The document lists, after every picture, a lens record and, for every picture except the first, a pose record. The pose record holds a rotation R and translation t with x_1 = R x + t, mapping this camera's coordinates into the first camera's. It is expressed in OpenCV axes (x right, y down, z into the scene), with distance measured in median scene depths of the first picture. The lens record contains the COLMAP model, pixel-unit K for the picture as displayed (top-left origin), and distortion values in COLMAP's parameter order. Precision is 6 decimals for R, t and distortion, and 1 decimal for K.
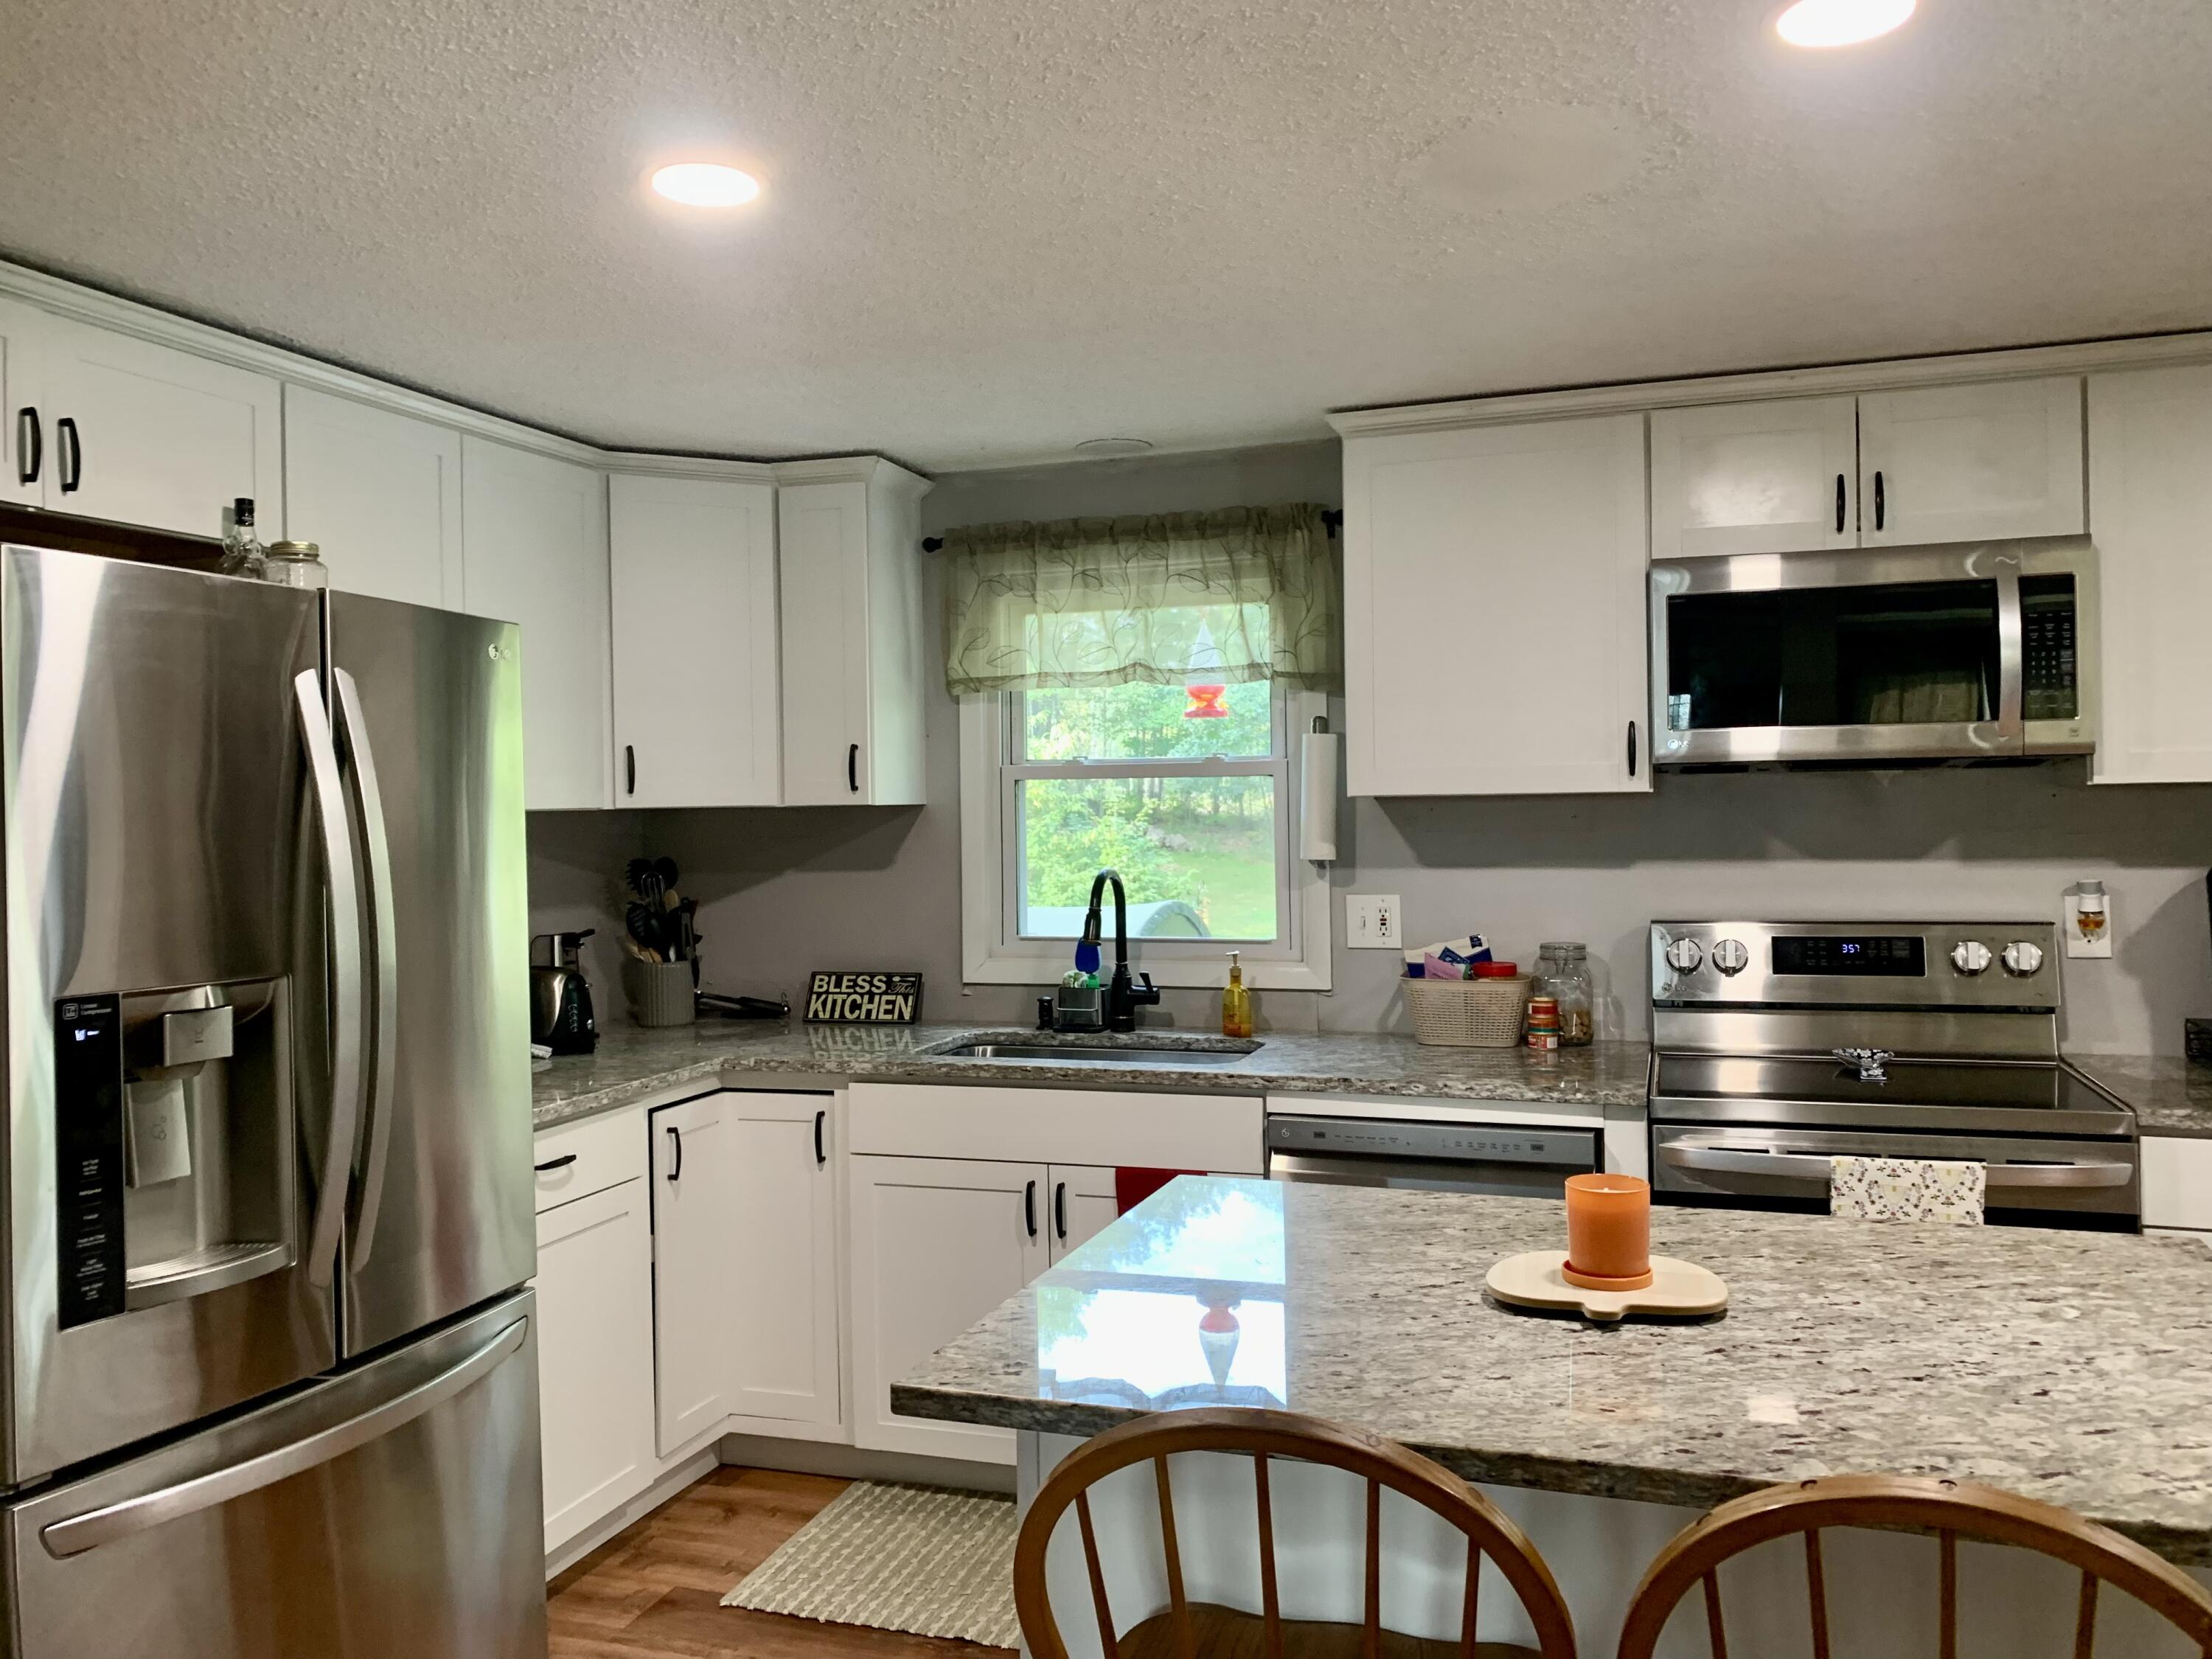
lens RADIAL K [[1696.4, 0, 1118.2], [0, 1696.4, 796.9], [0, 0, 1]] dist [0.054640, -0.059777]
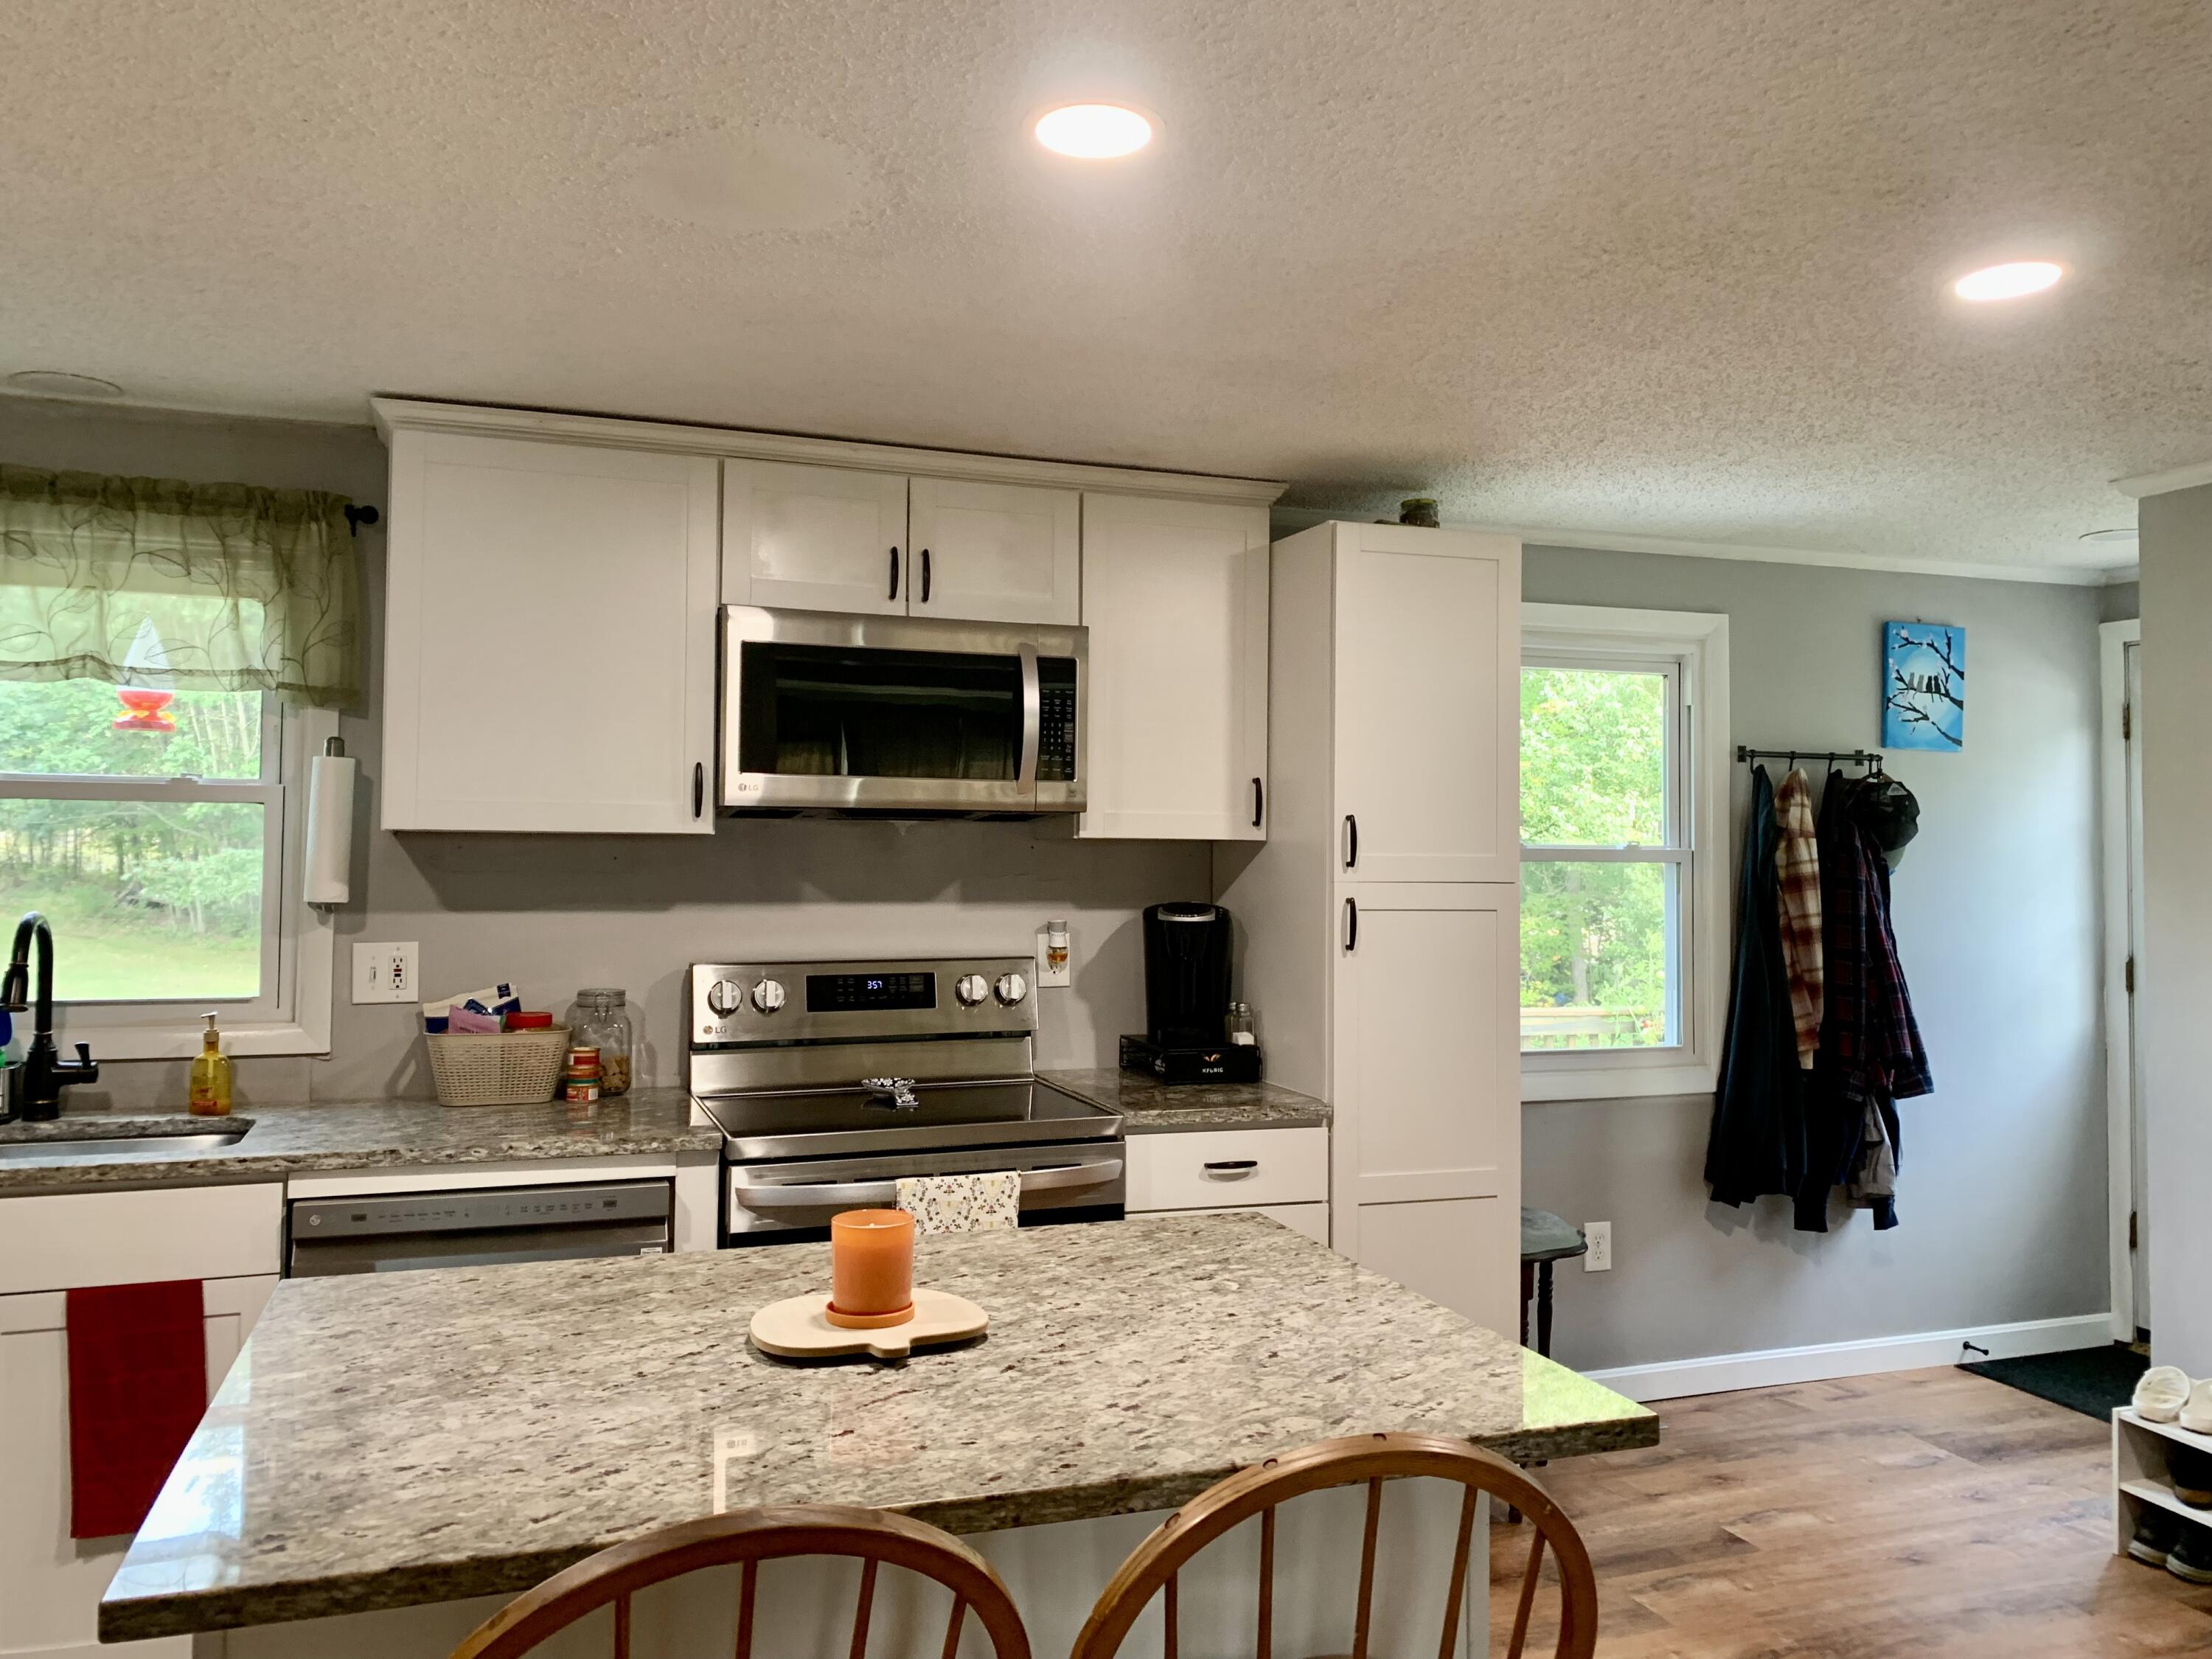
lens RADIAL K [[1694.7, 0, 1103.7], [0, 1694.7, 804.2], [0, 0, 1]] dist [0.055150, -0.055289]
pose [[0.785924, 0.040935, 0.616966, -0.122258], [-0.024546, 0.999085, -0.035020, 0.008674], [-0.617835, 0.012378, 0.786210, 0.072301]]
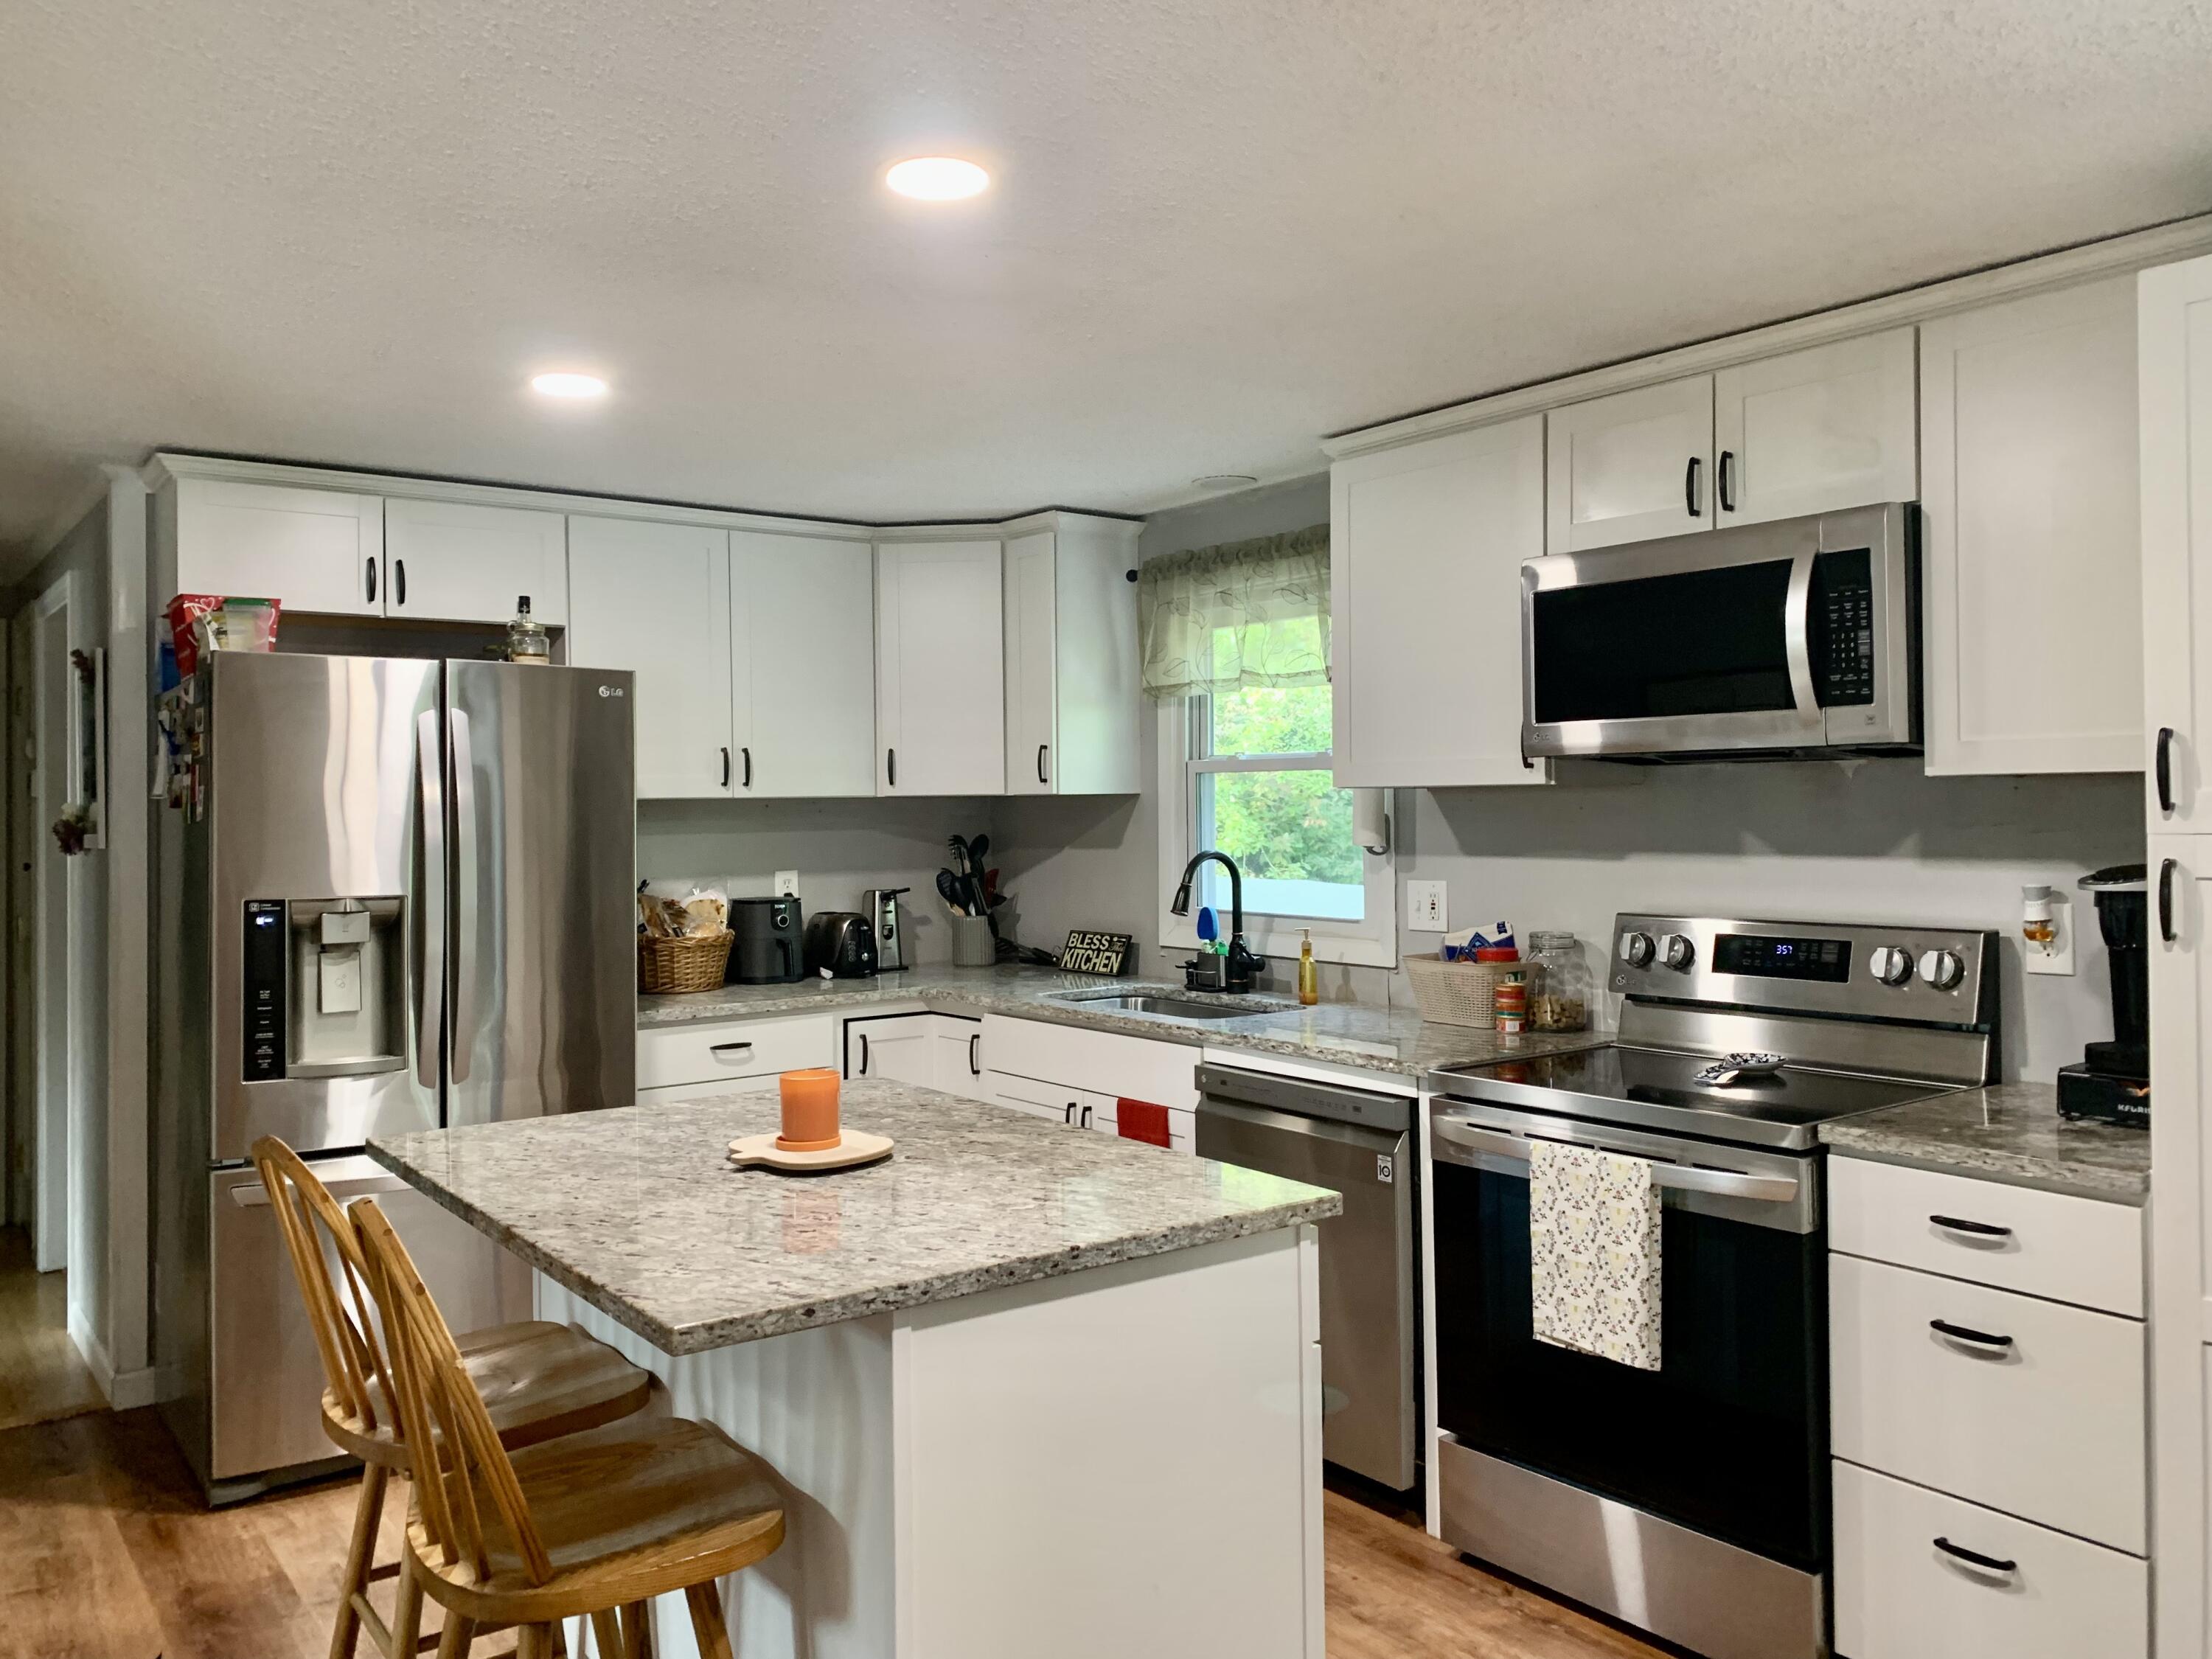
lens RADIAL K [[1696.4, 0, 1128.3], [0, 1696.4, 804.7], [0, 0, 1]] dist [0.054640, -0.059777]
pose [[0.827571, 0.007467, -0.561311, 0.664145], [-0.001100, 0.999931, 0.011681, -0.002364], [0.561360, -0.009049, 0.827522, 0.016236]]
